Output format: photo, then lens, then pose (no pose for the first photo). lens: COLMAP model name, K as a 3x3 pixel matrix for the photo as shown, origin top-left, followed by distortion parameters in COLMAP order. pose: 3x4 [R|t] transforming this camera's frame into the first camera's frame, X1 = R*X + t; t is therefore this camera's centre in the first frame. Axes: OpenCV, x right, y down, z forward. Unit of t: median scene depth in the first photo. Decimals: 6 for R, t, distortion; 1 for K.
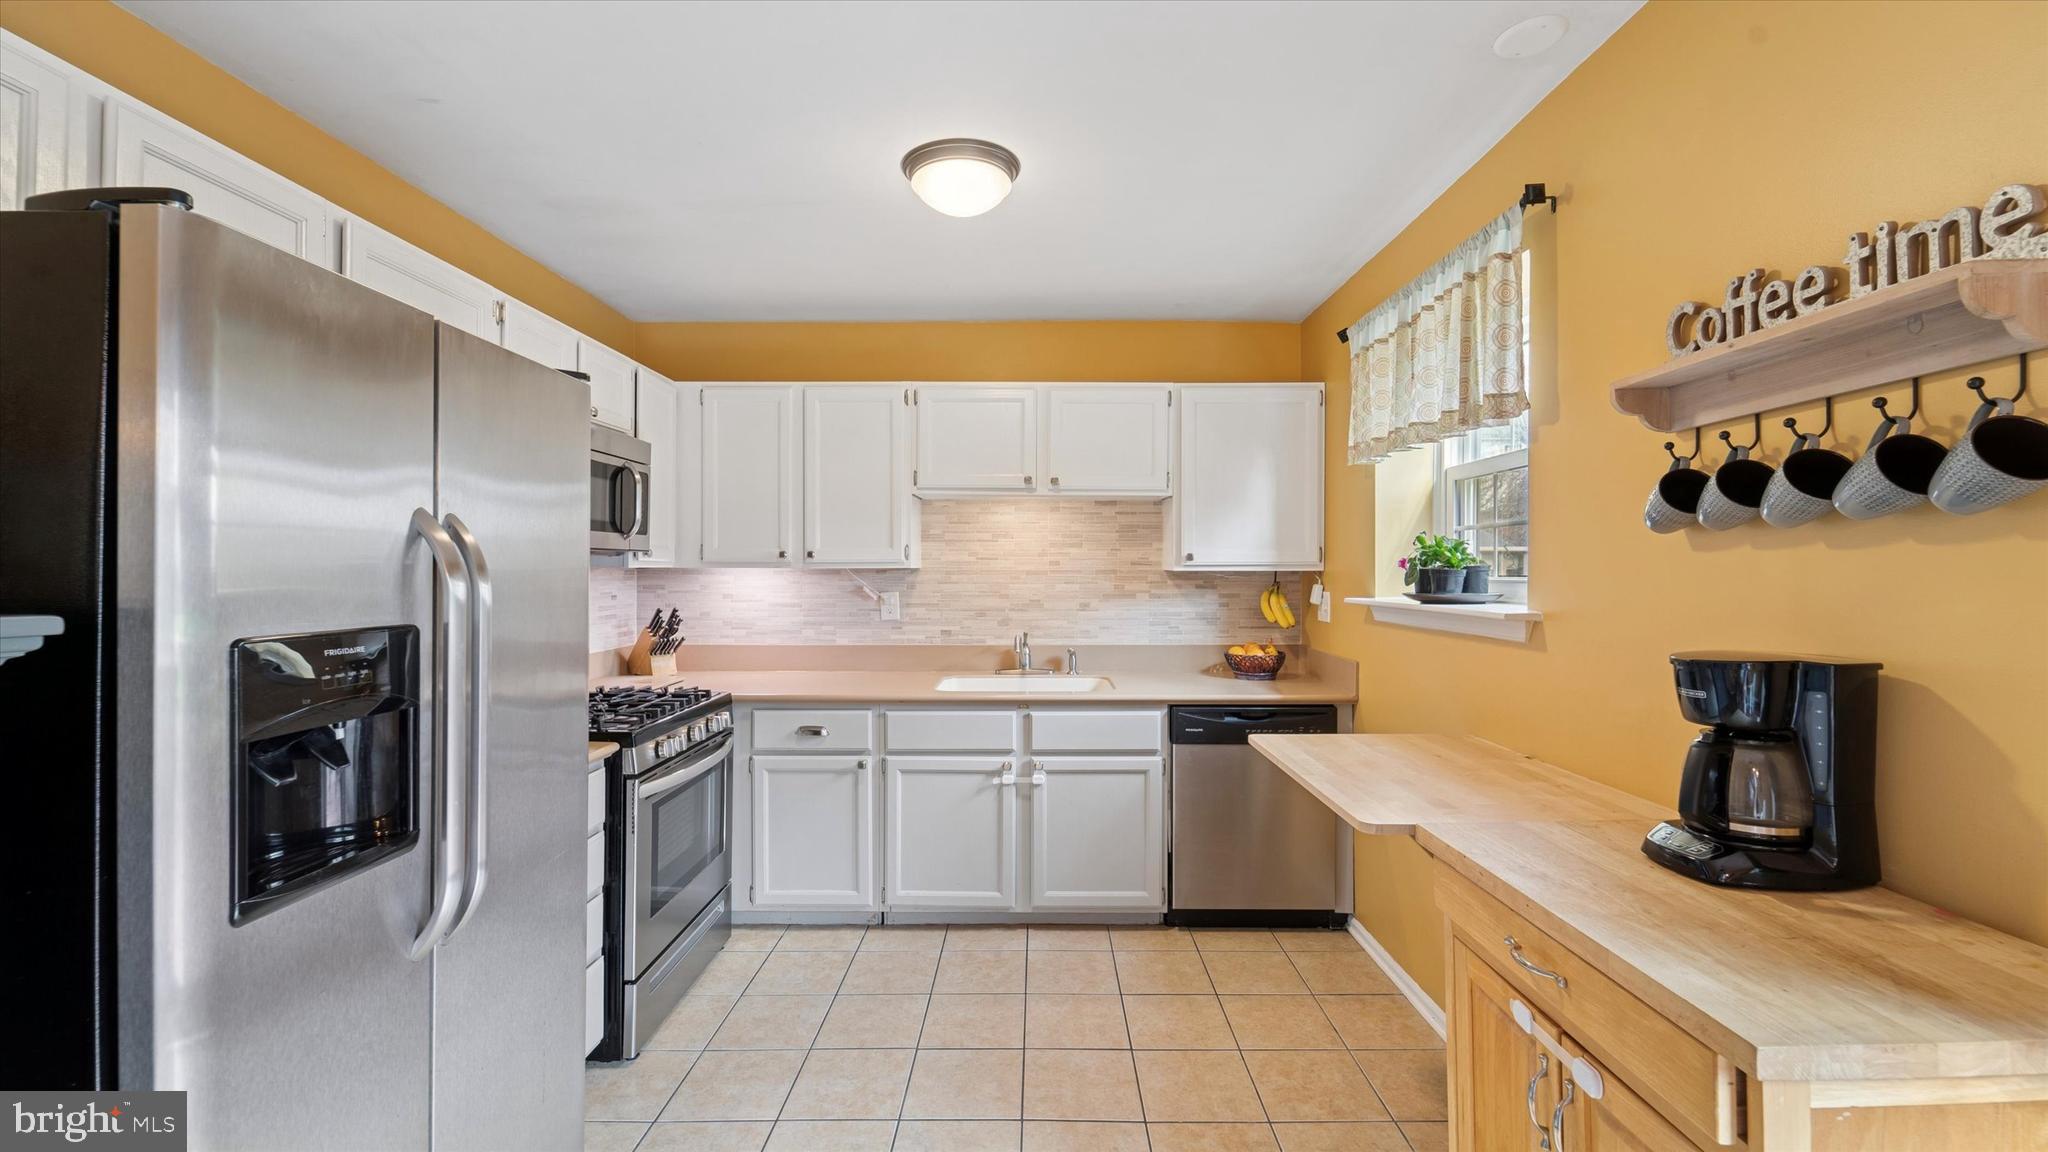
lens RADIAL K [[840.3, 0, 1024.0], [0, 840.3, 576.0], [0, 0, 1]] dist [-0.002929, -0.000653]
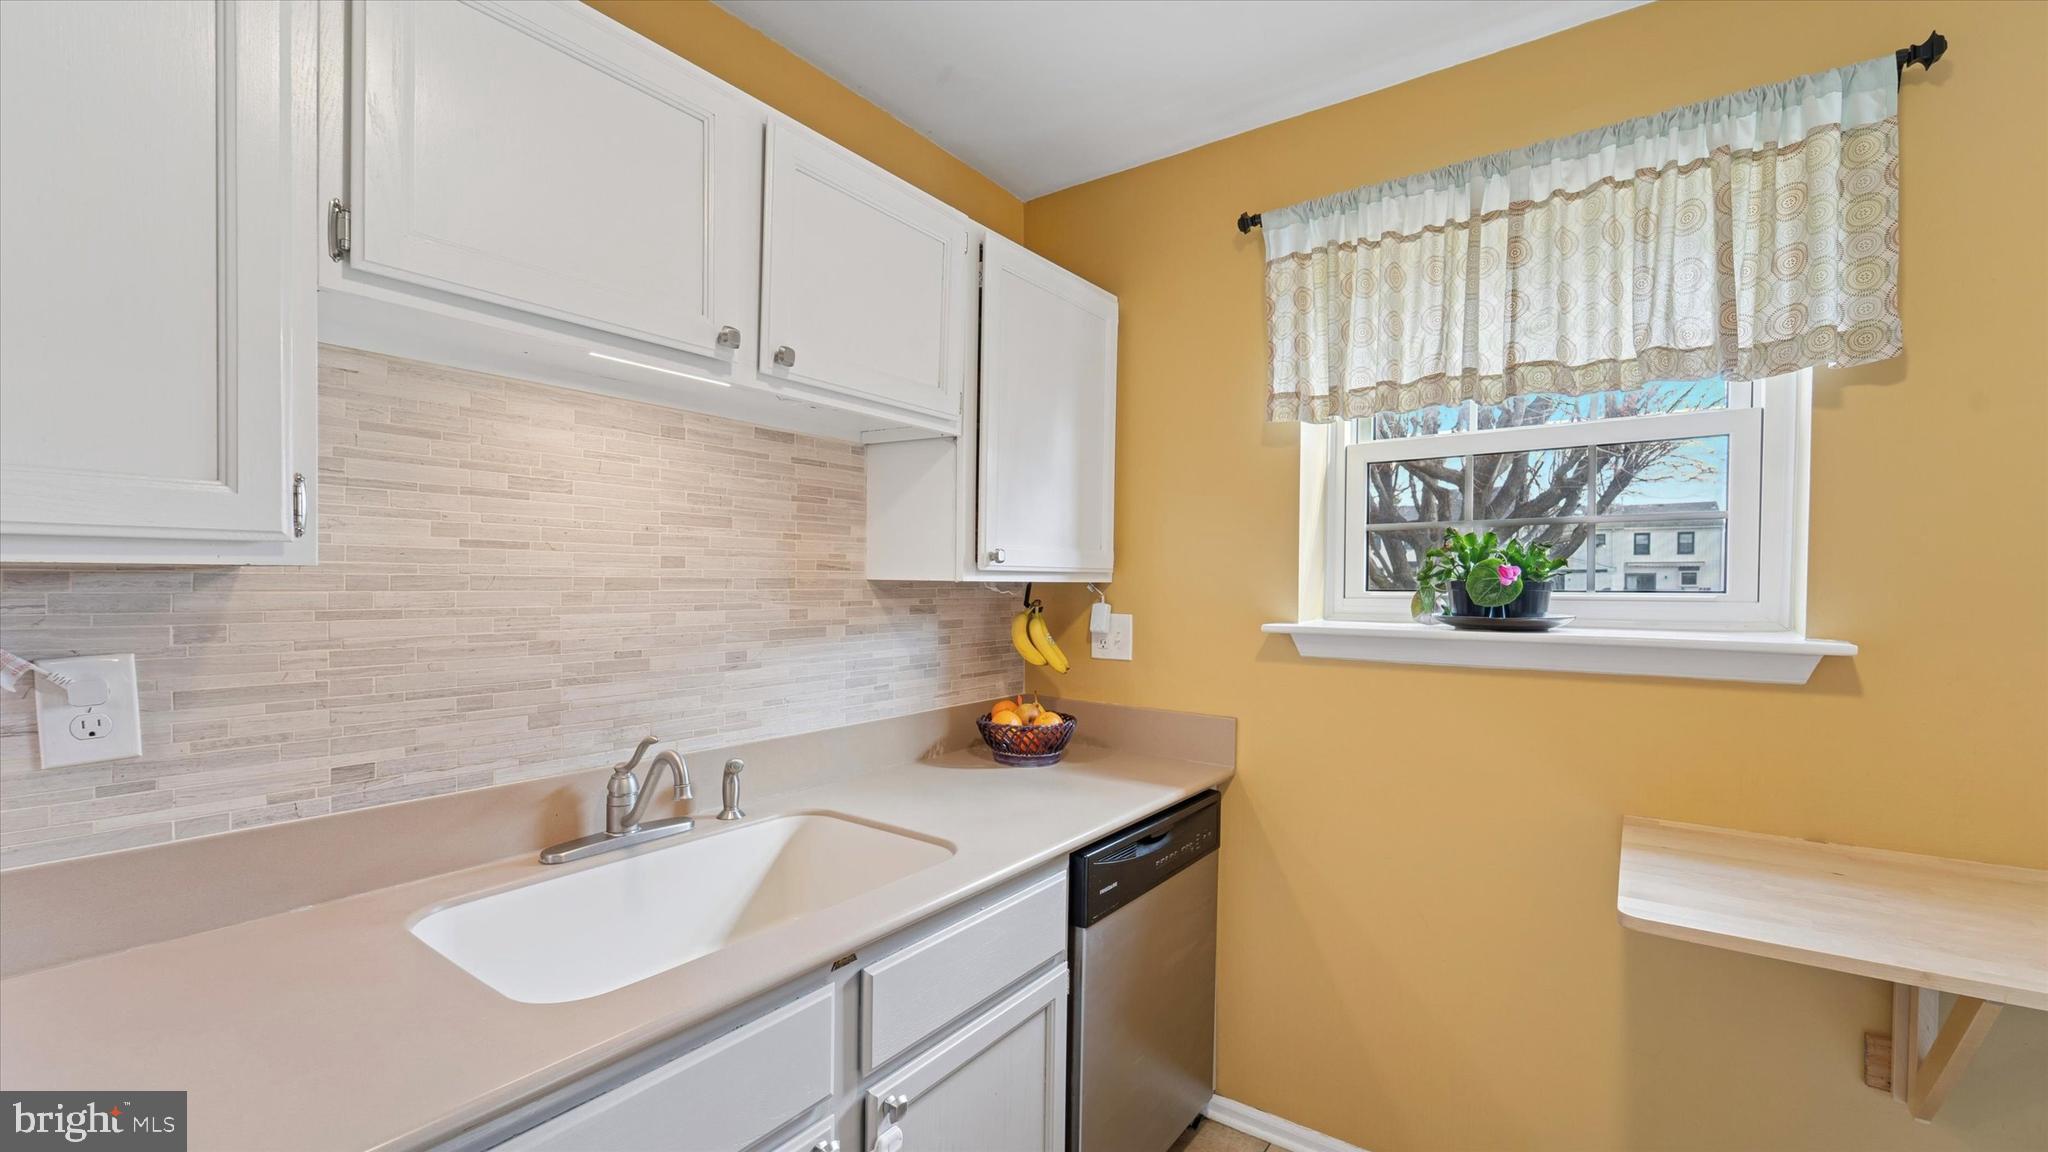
lens RADIAL K [[849.6, 0, 1034.6], [0, 849.6, 592.8], [0, 0, 1]] dist [-0.001347, -0.000315]
pose [[0.575676, -0.005763, 0.817657, -0.213364], [-0.001100, 0.999969, 0.007822, -0.003190], [-0.817677, -0.005402, 0.575652, 0.629679]]
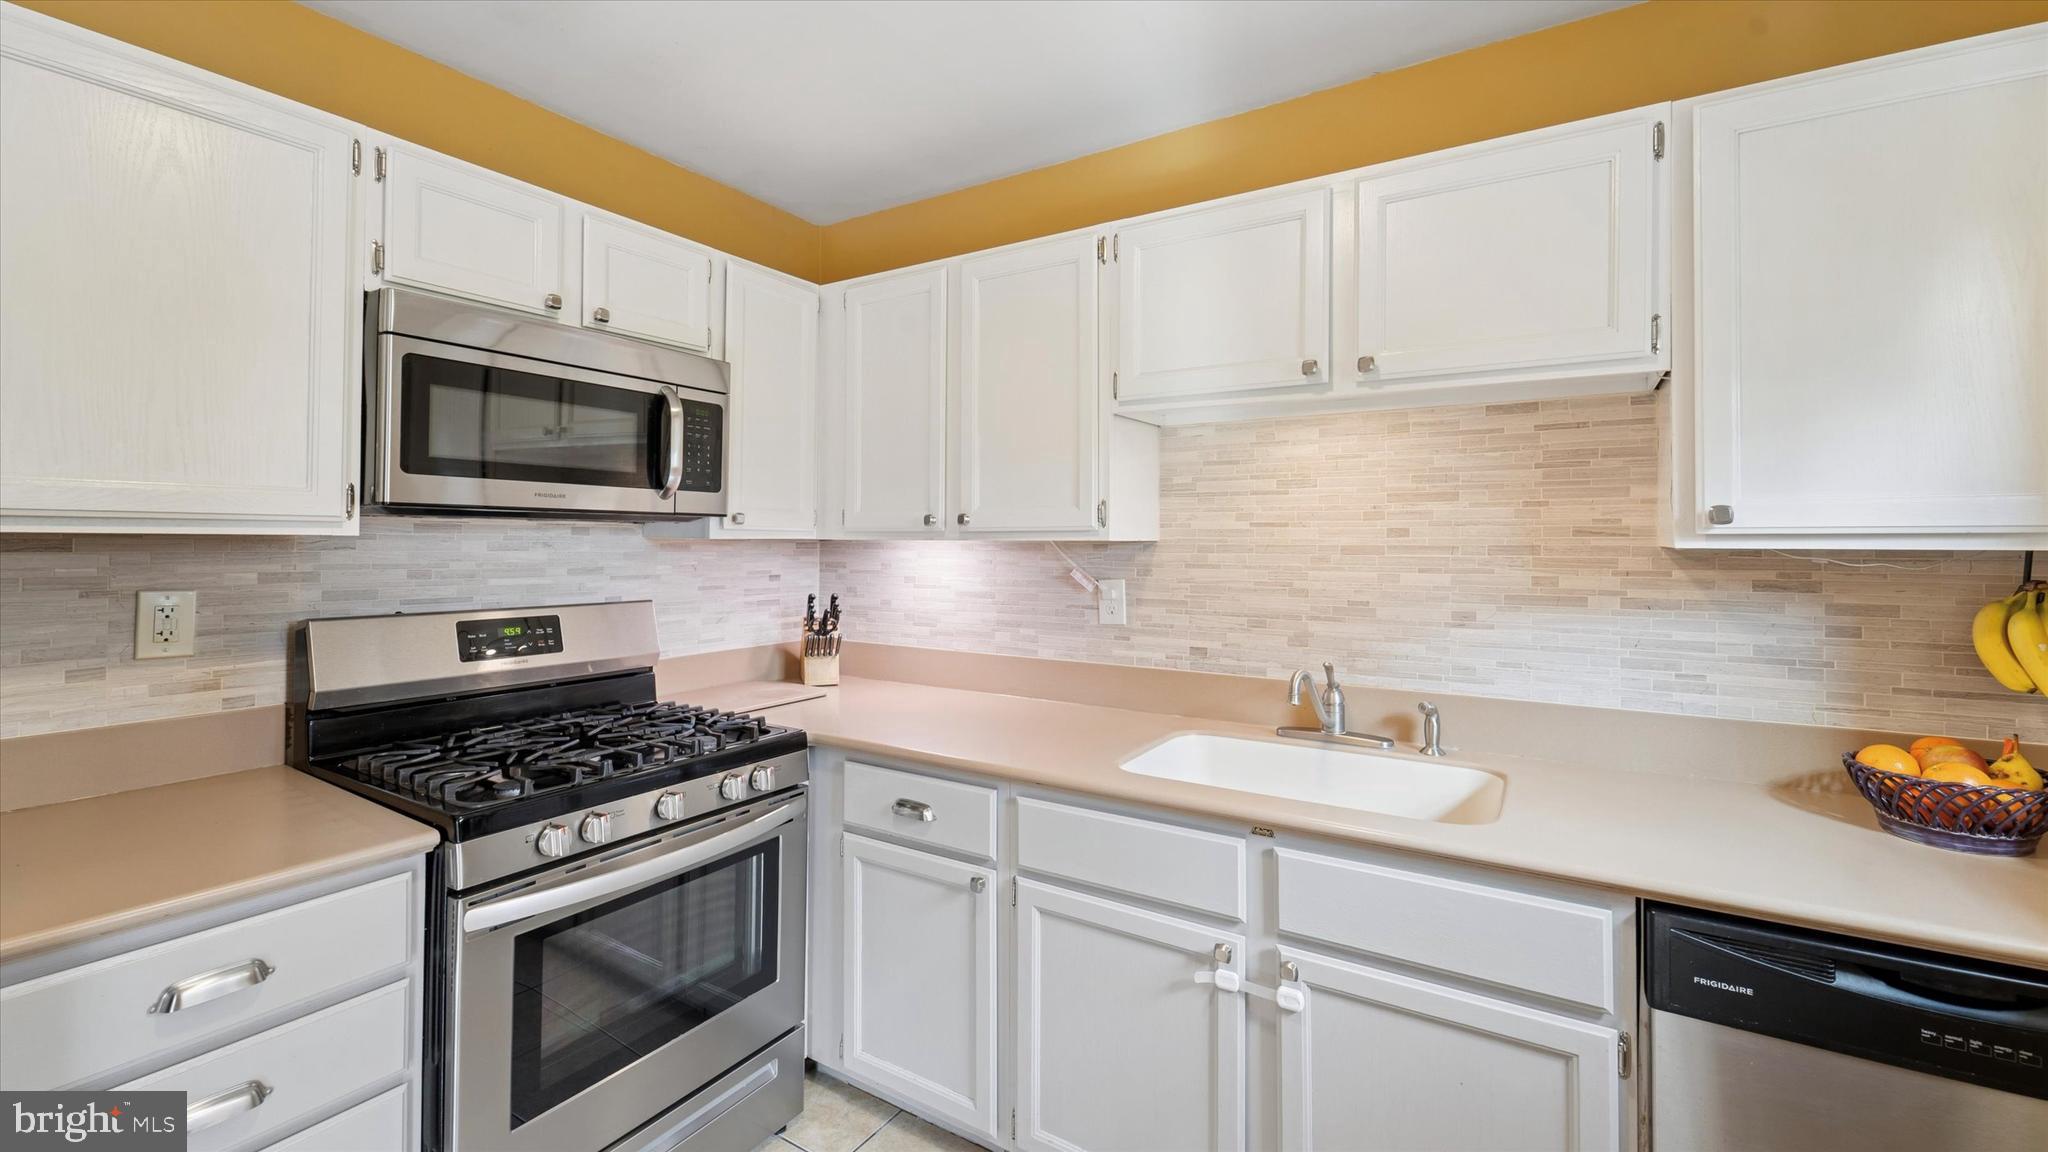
lens RADIAL K [[845.0, 0, 1024.3], [0, 845.0, 532.8], [0, 0, 1]] dist [-0.000633, -0.000709]
pose [[0.849434, -0.002935, -0.527687, 0.119106], [-0.007911, 0.999801, -0.018294, -0.003569], [0.527636, 0.019714, 0.849242, 0.450518]]
